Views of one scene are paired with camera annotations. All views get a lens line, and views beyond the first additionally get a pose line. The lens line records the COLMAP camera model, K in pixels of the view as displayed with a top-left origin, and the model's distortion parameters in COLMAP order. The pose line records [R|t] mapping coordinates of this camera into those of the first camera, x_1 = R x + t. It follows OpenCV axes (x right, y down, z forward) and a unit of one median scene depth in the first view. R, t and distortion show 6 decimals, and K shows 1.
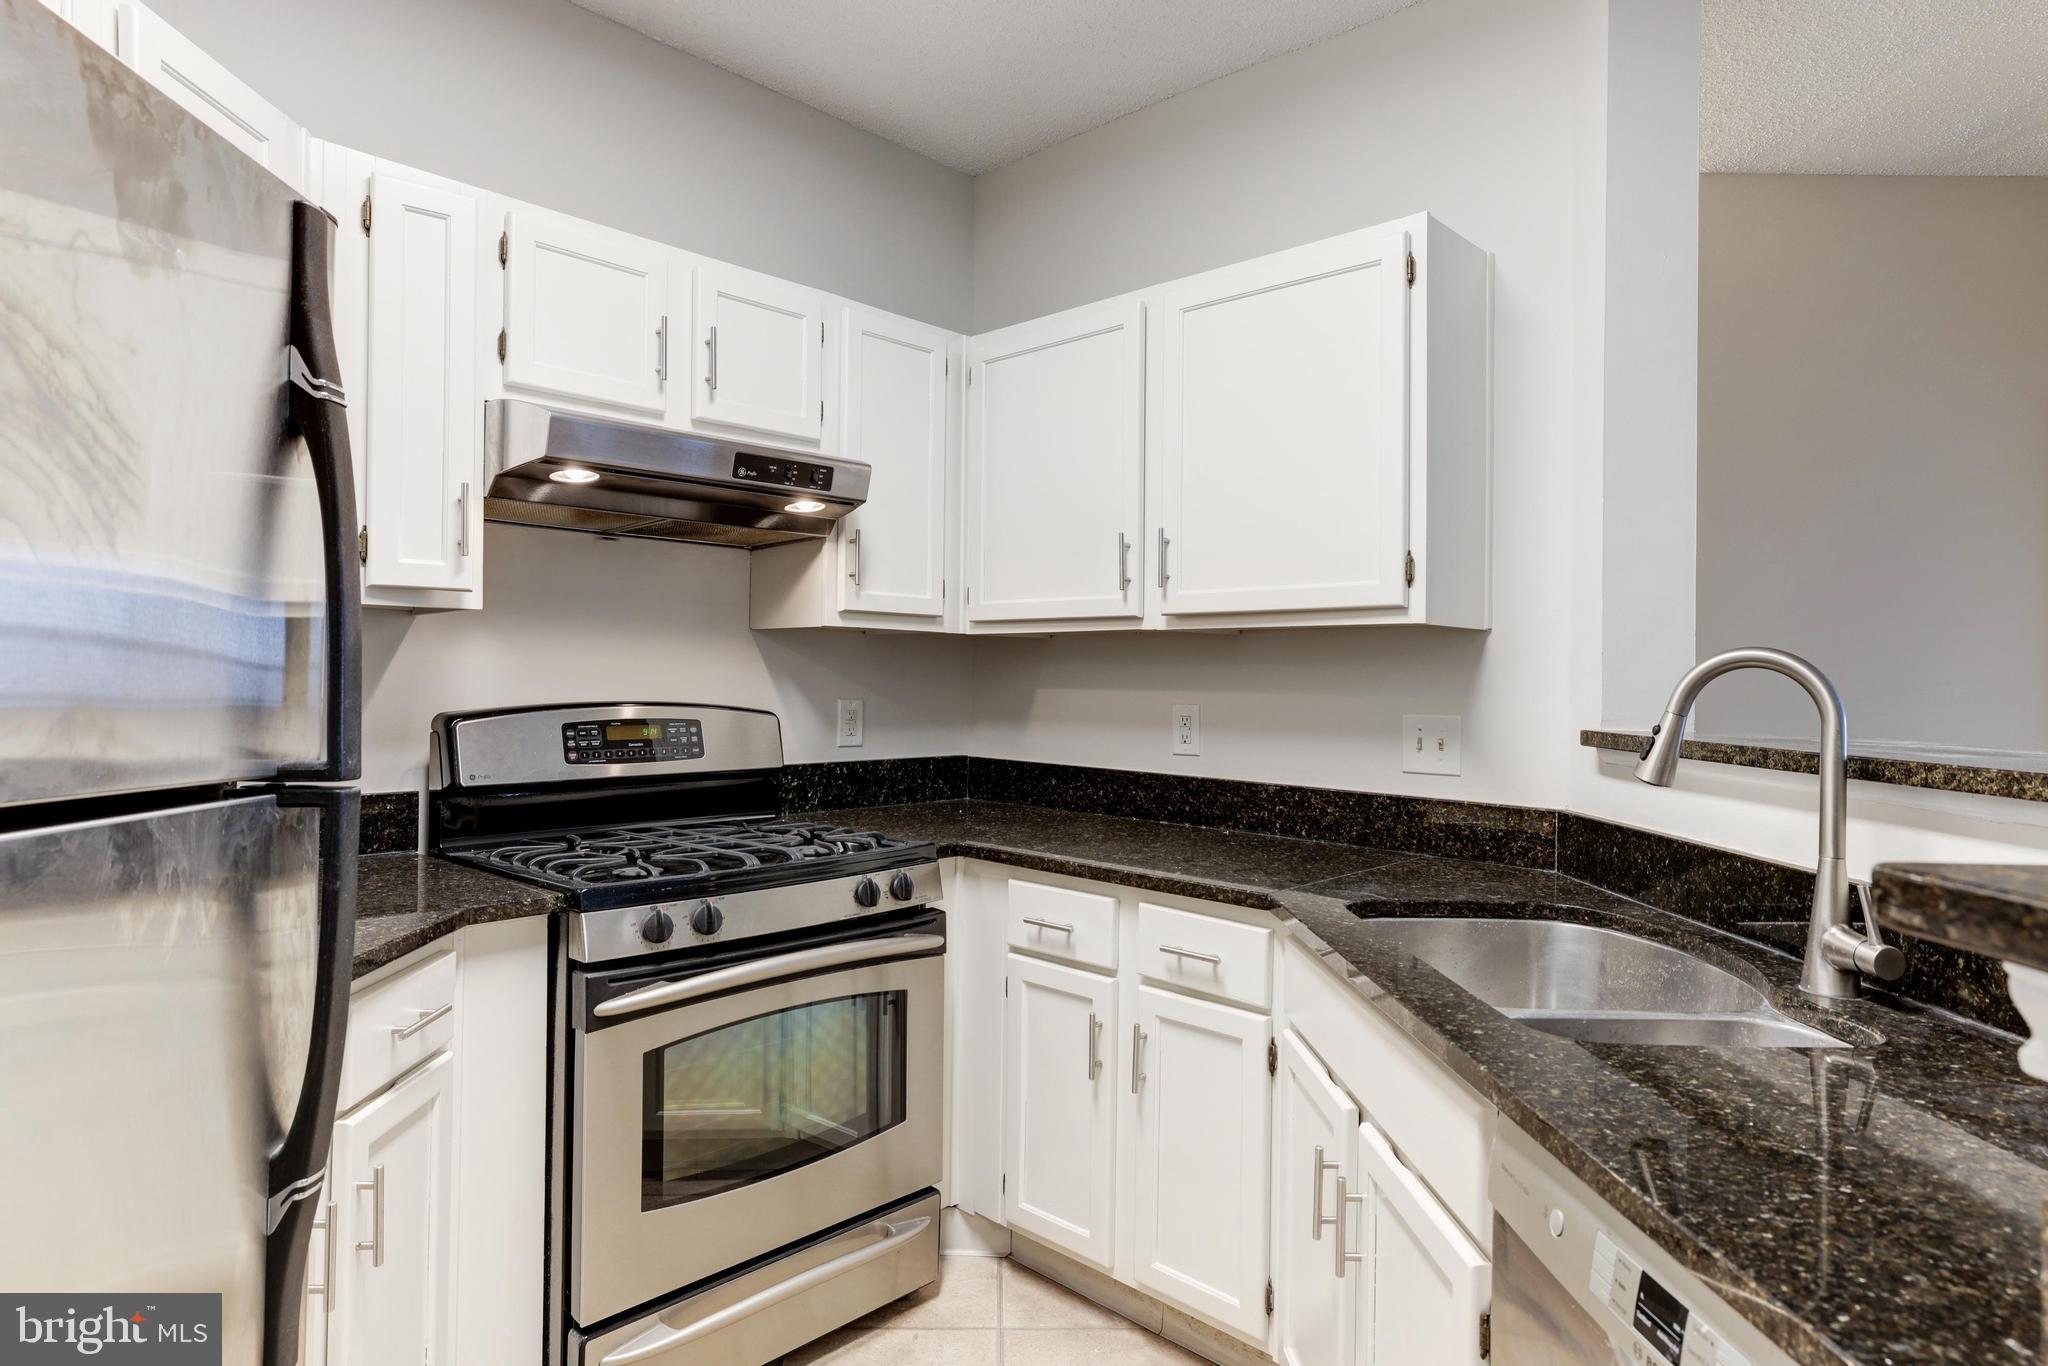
lens RADIAL K [[1179.4, 0, 1013.4], [0, 1179.4, 677.1], [0, 0, 1]] dist [-0.012958, 0.018178]
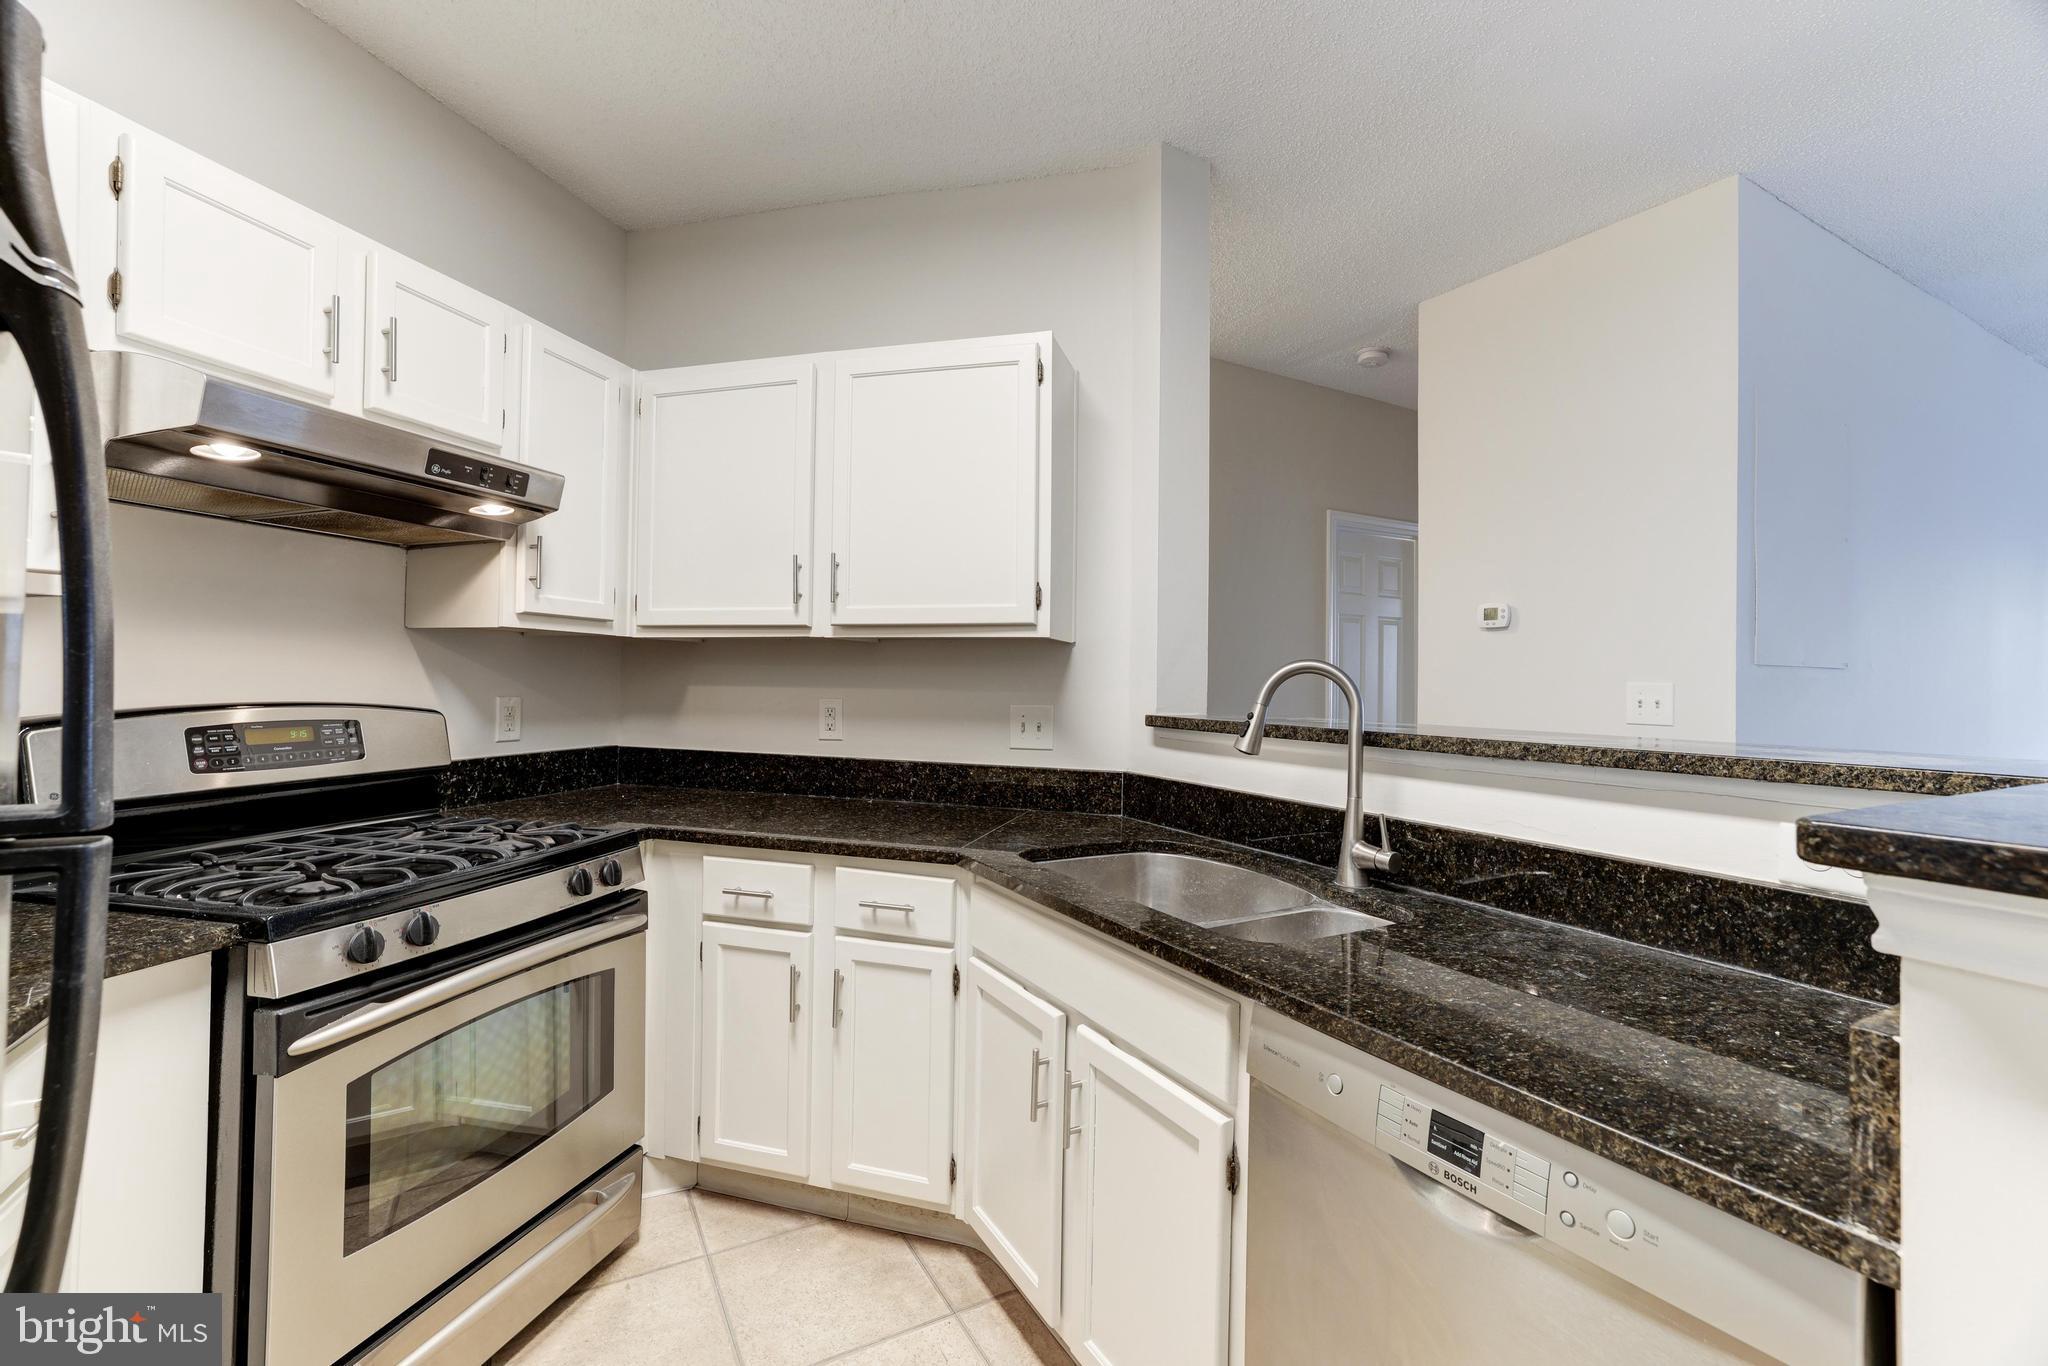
lens RADIAL K [[886.8, 0, 1023.8], [0, 886.8, 673.5], [0, 0, 1]] dist [-0.034152, 0.016581]
pose [[0.879059, 0.002883, 0.476705, -0.146320], [-0.003224, 0.999995, -0.000103, -0.004271], [-0.476703, -0.001446, 0.879063, 0.121072]]
